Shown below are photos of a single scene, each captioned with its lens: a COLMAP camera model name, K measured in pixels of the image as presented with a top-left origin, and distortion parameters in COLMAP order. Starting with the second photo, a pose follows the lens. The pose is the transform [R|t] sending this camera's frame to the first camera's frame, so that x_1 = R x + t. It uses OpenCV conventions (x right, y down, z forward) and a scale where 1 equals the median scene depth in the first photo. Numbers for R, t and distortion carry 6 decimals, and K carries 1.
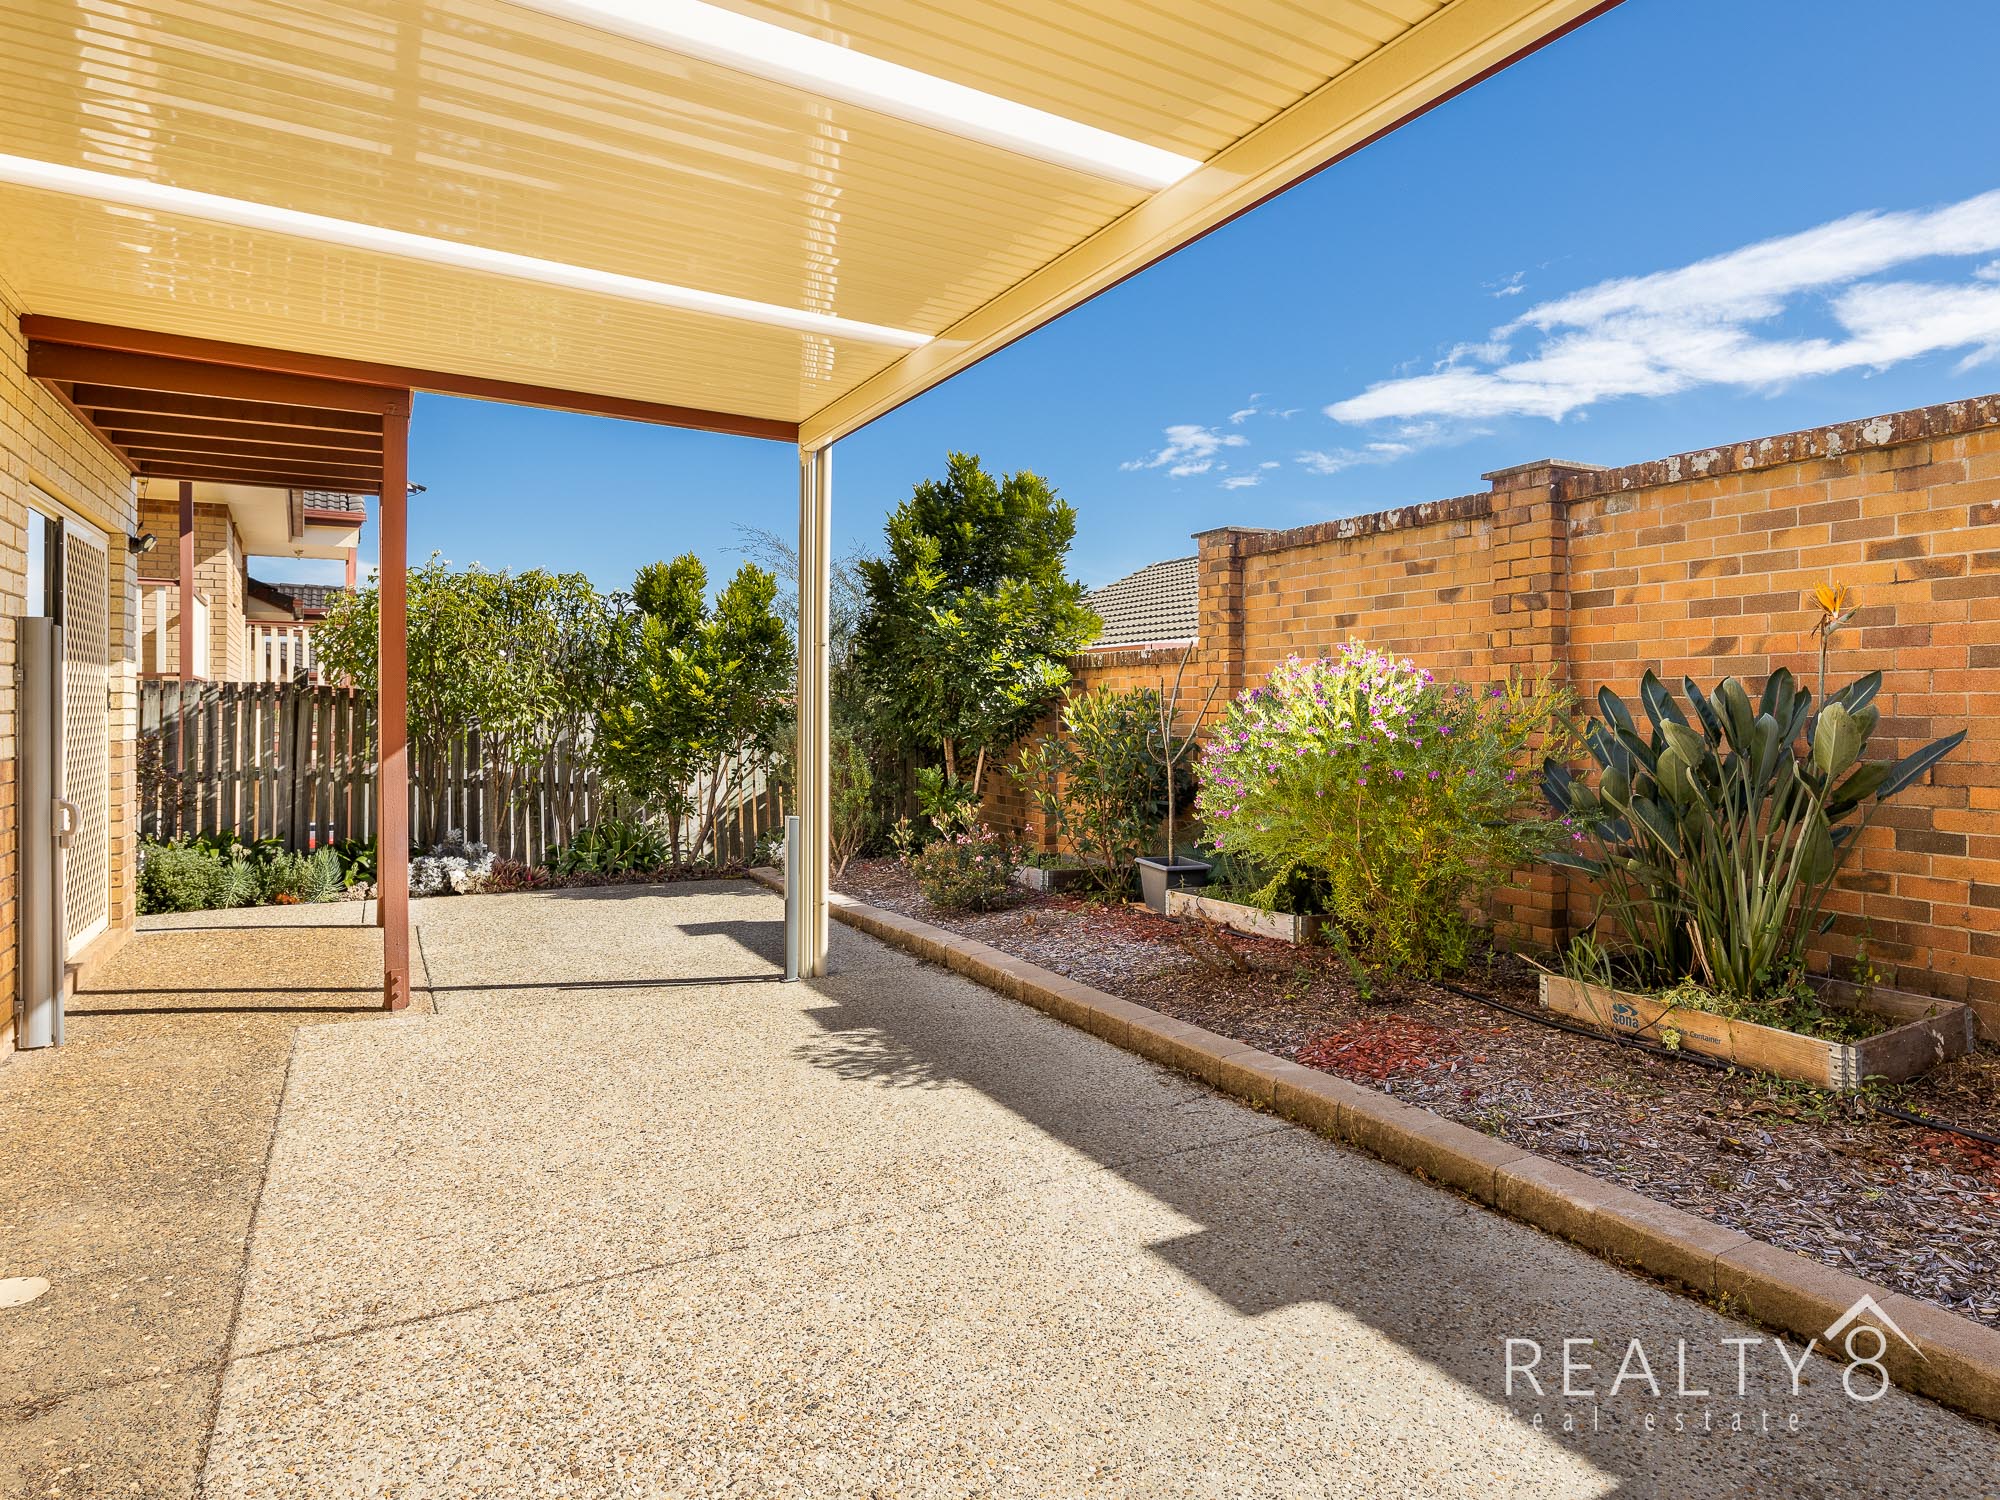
lens RADIAL K [[1106.4, 0, 1023.4], [0, 1106.4, 706.8], [0, 0, 1]] dist [-0.005588, -0.002593]
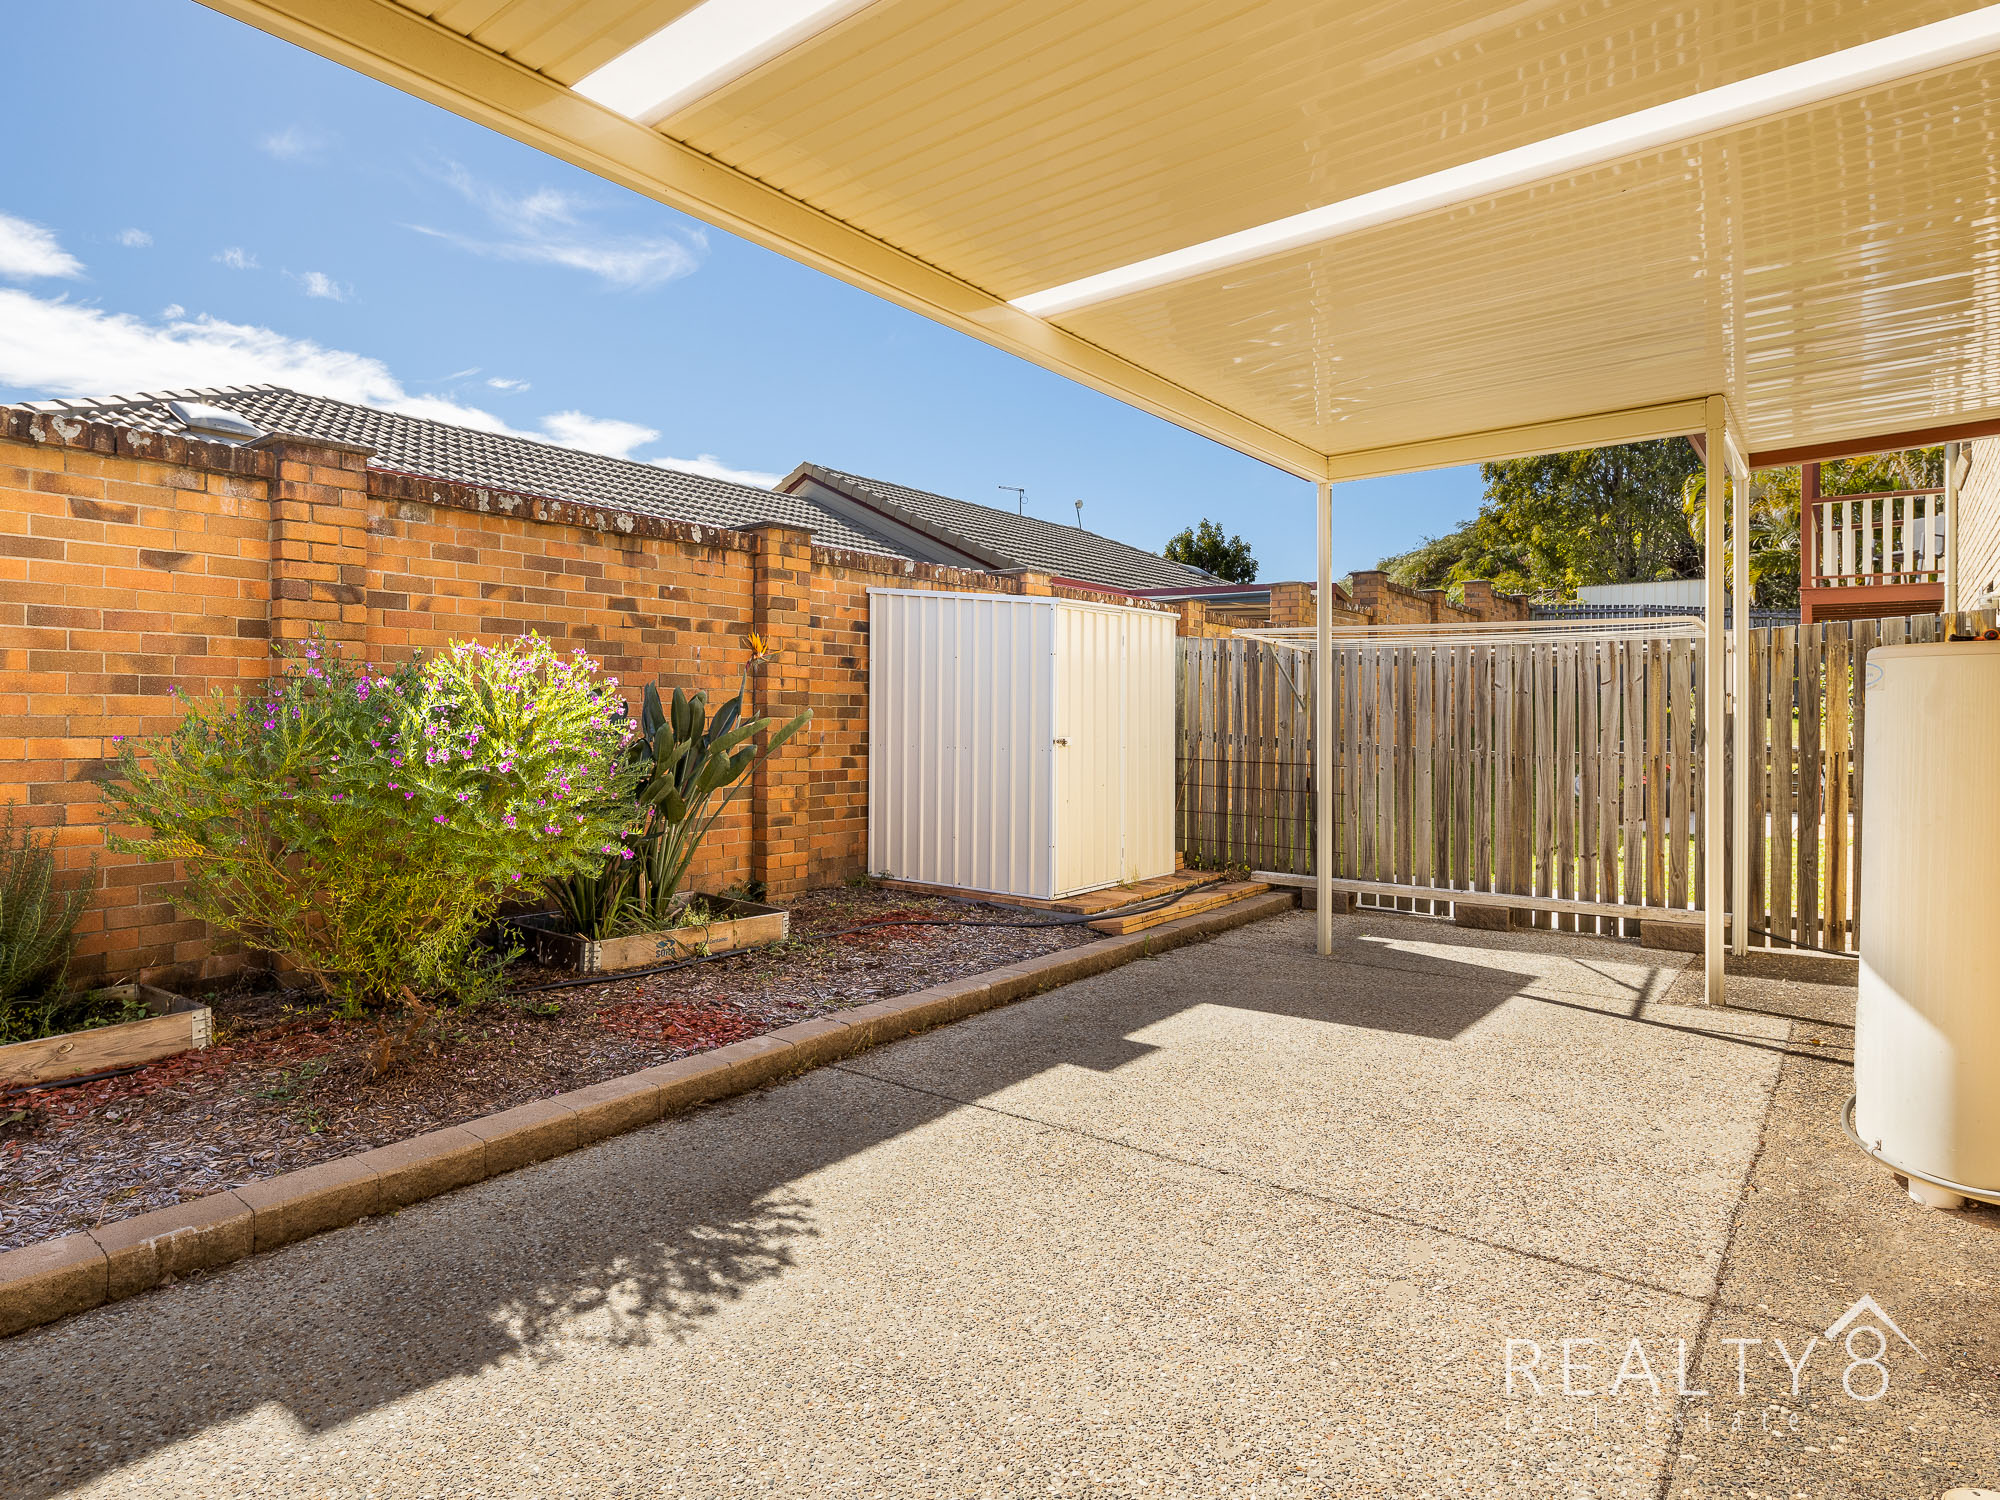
lens RADIAL K [[1106.4, 0, 1001.8], [0, 1106.4, 734.3], [0, 0, 1]] dist [-0.005588, -0.002593]
pose [[-0.368462, -0.007692, 0.929611, -0.670432], [0.000365, 0.999964, 0.008419, 0.016220], [-0.929643, 0.003442, -0.368446, 0.933806]]
